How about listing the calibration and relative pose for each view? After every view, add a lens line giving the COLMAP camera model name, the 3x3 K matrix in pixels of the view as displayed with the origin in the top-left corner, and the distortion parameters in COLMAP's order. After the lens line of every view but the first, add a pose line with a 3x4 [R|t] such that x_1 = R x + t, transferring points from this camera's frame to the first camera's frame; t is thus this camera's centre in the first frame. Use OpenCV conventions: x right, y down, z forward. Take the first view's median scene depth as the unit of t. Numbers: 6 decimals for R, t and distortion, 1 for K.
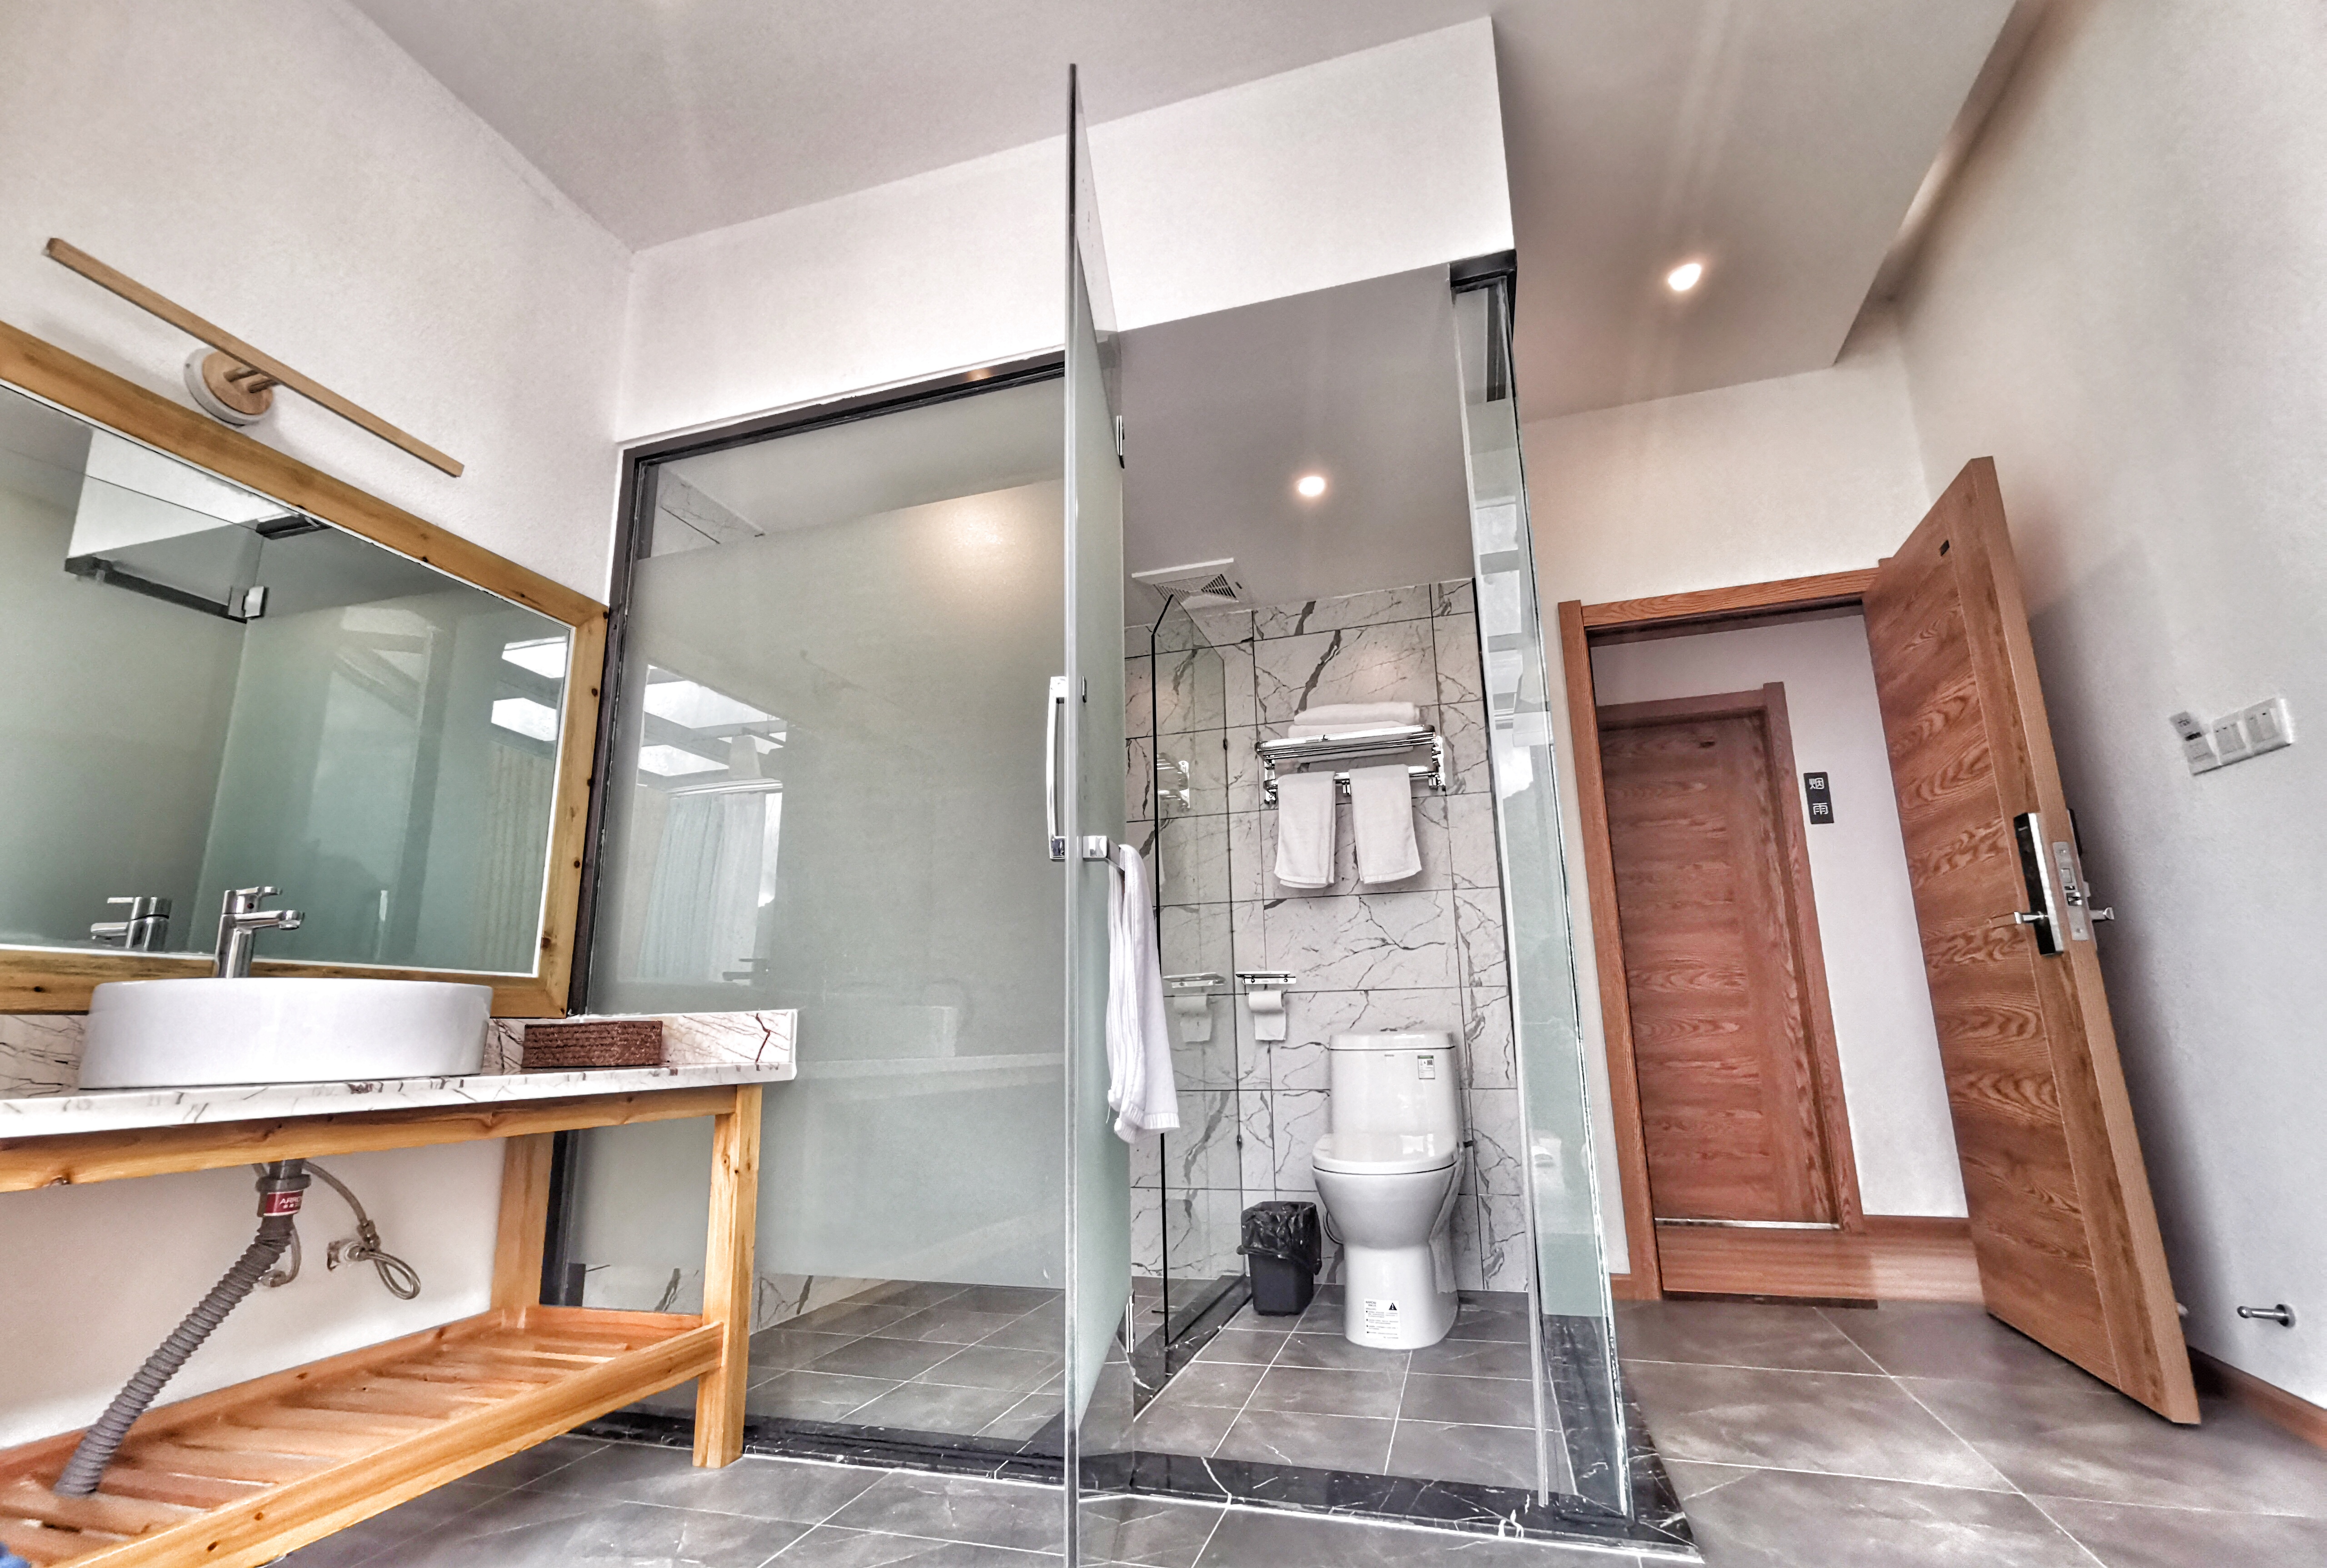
lens RADIAL K [[1062.8, 0, 1170.4], [0, 1062.8, 792.2], [0, 0, 1]] dist [-0.000515, 0.006098]
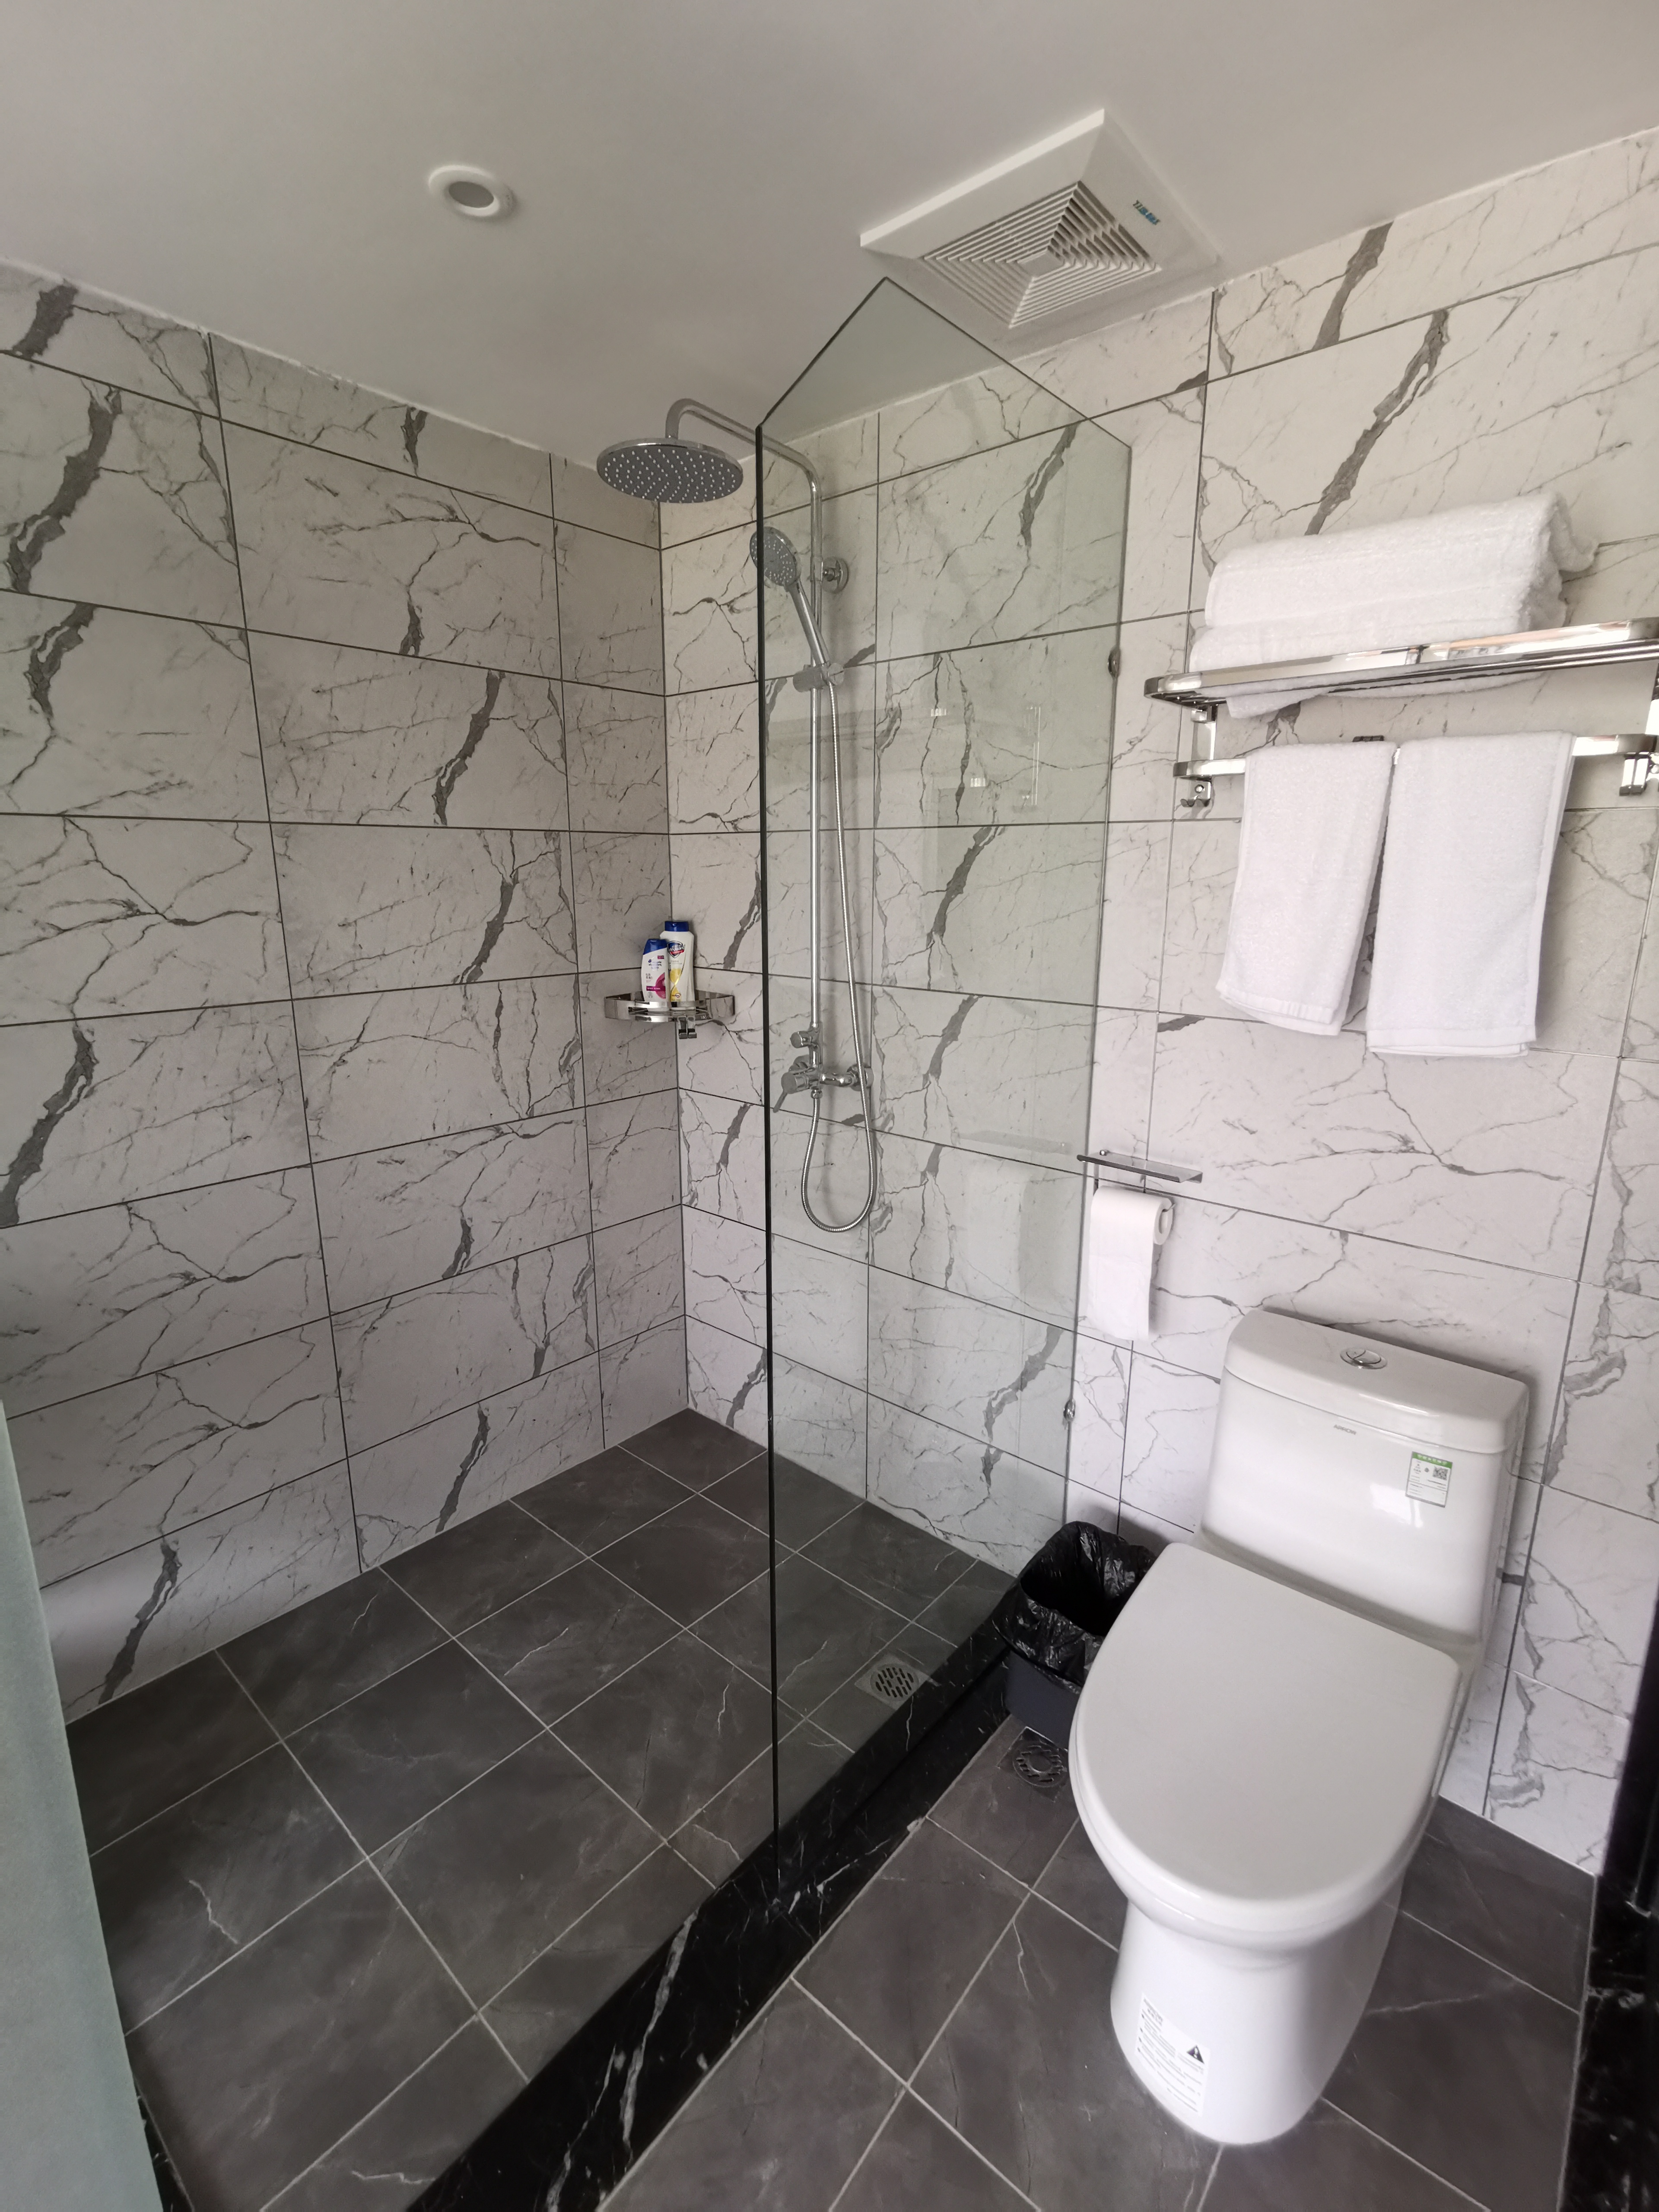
lens RADIAL K [[1016.0, 0, 837.6], [0, 1016.0, 1105.3], [0, 0, 1]] dist [-0.000303, 0.007441]
pose [[0.920747, 0.112580, -0.373565, 0.137769], [0.063169, 0.901817, 0.427475, -0.074757], [0.385013, -0.417194, 0.823234, 0.554579]]
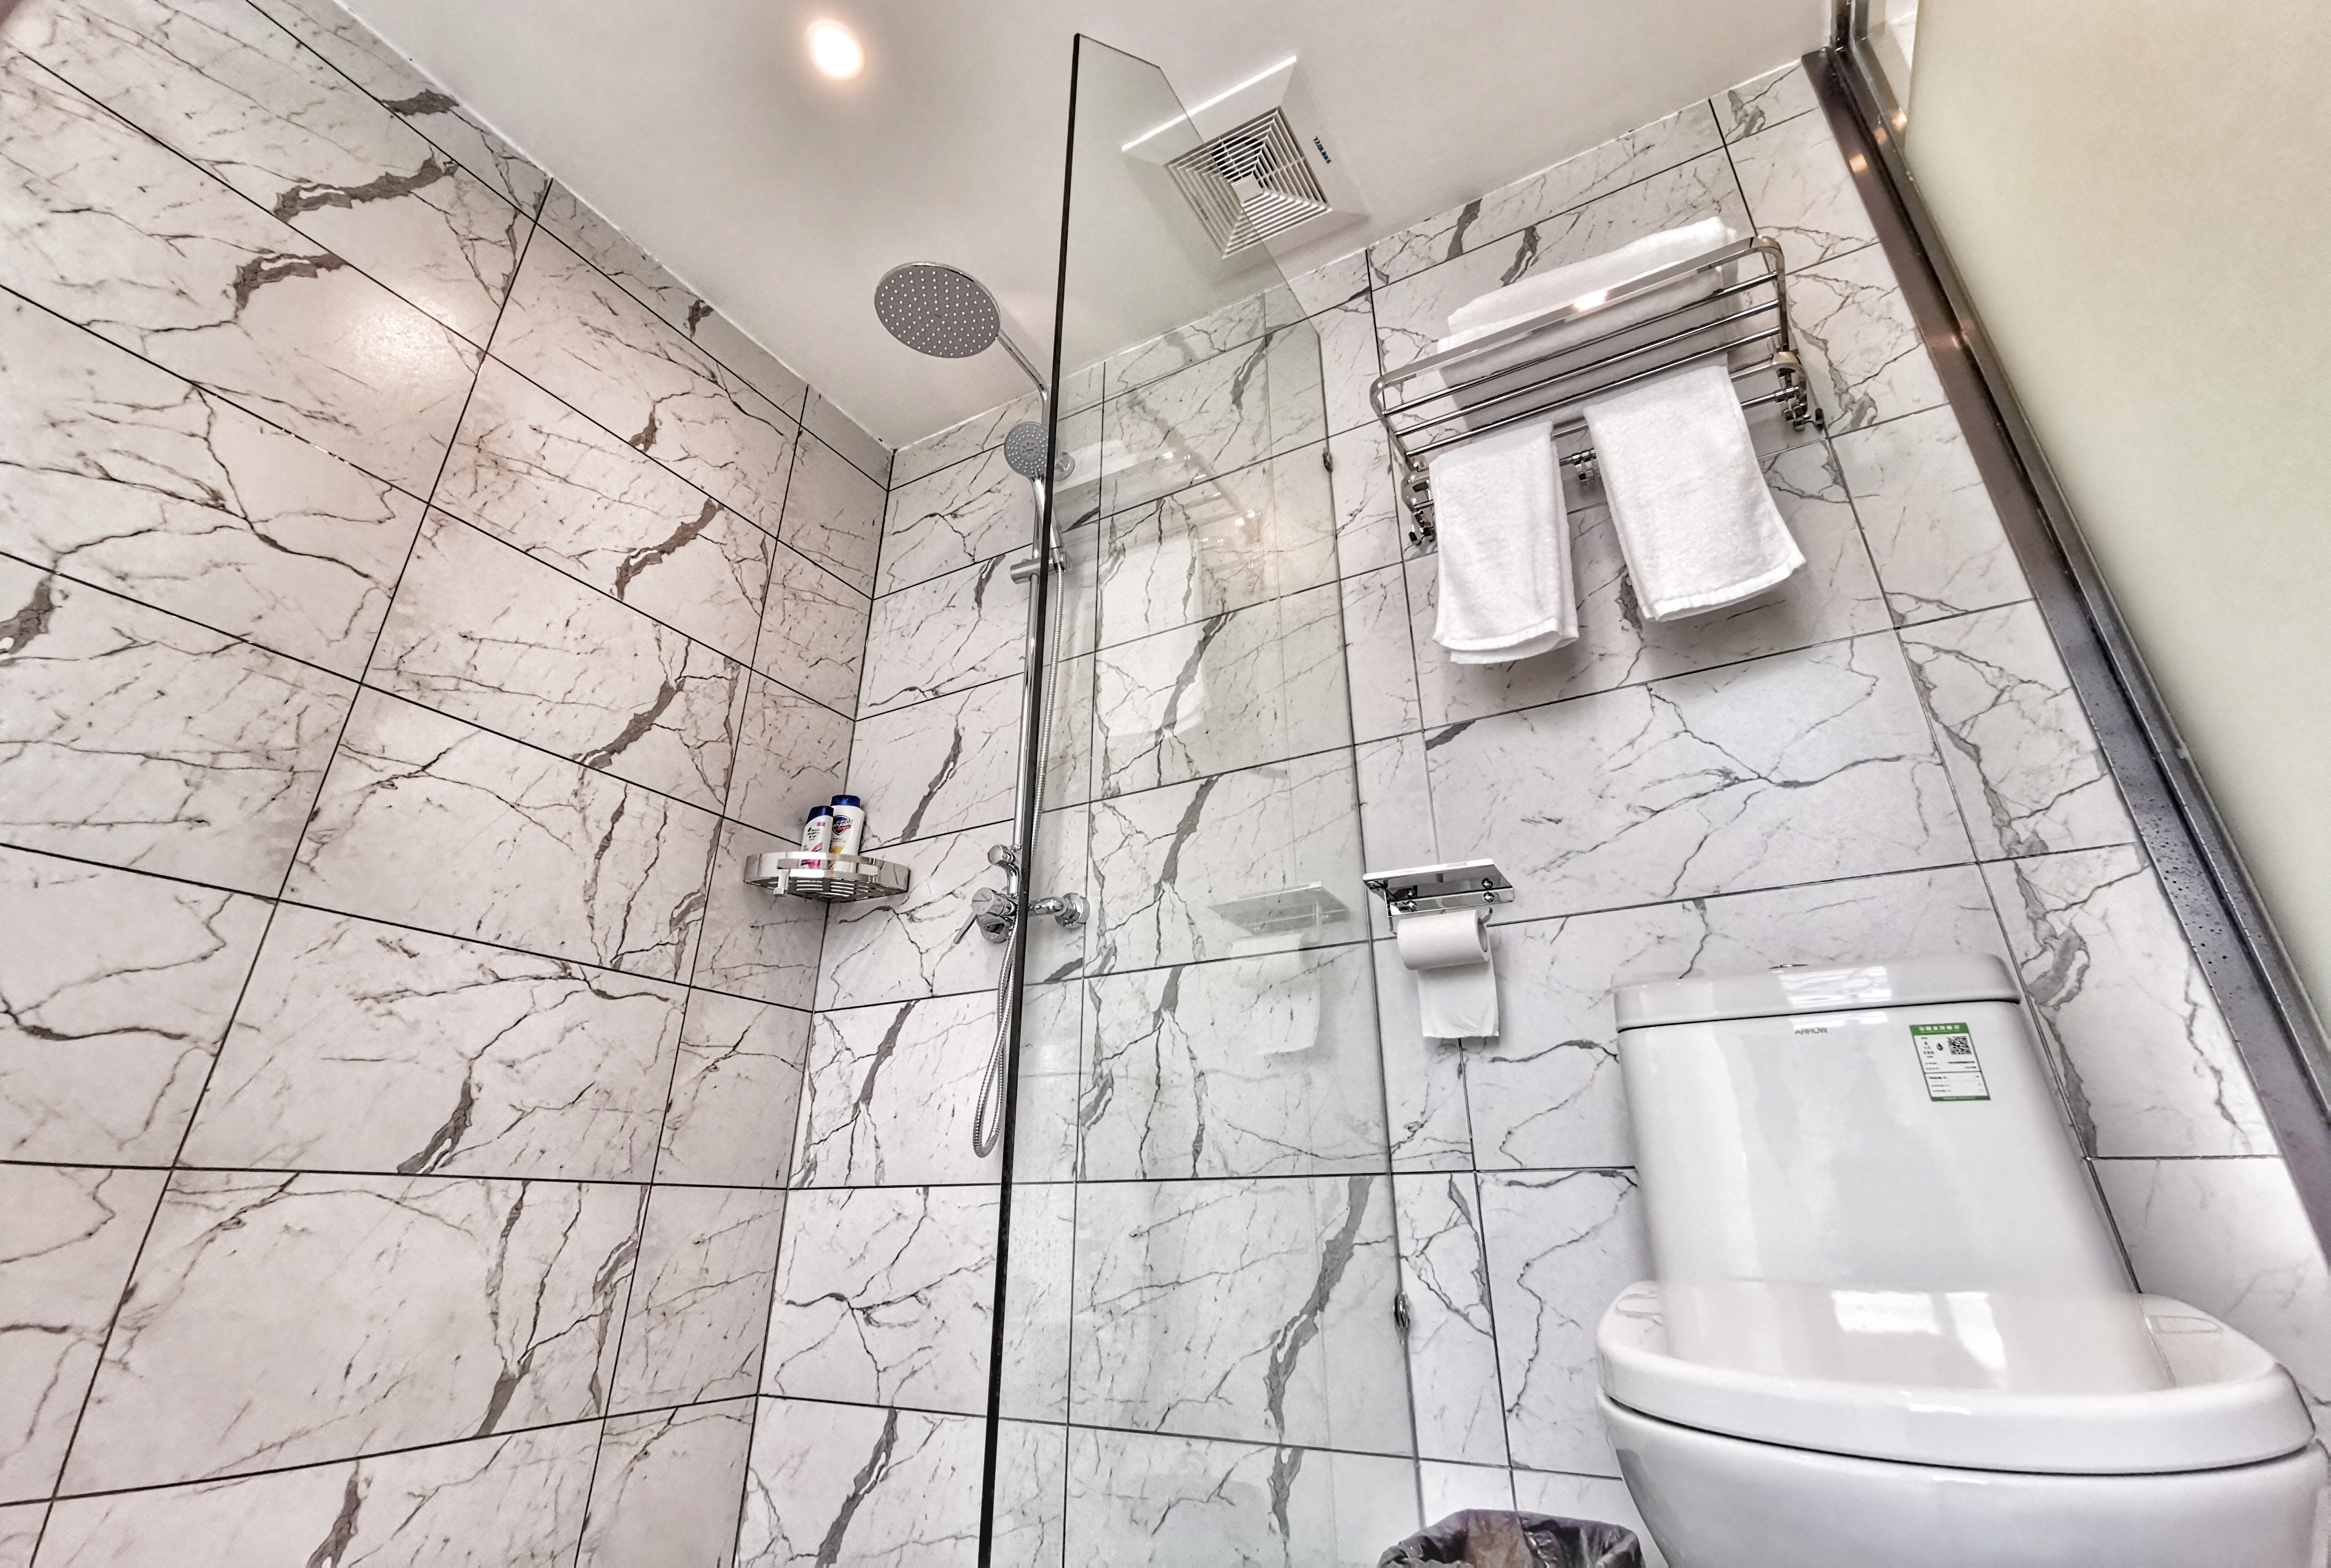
lens RADIAL K [[1064.5, 0, 1174.6], [0, 1064.5, 689.7], [0, 0, 1]] dist [-0.000515, 0.006098]
pose [[0.978205, -0.077114, -0.192791, 0.075880], [0.029028, 0.970150, -0.240761, 0.199389], [0.205602, 0.229917, 0.951244, 0.562601]]
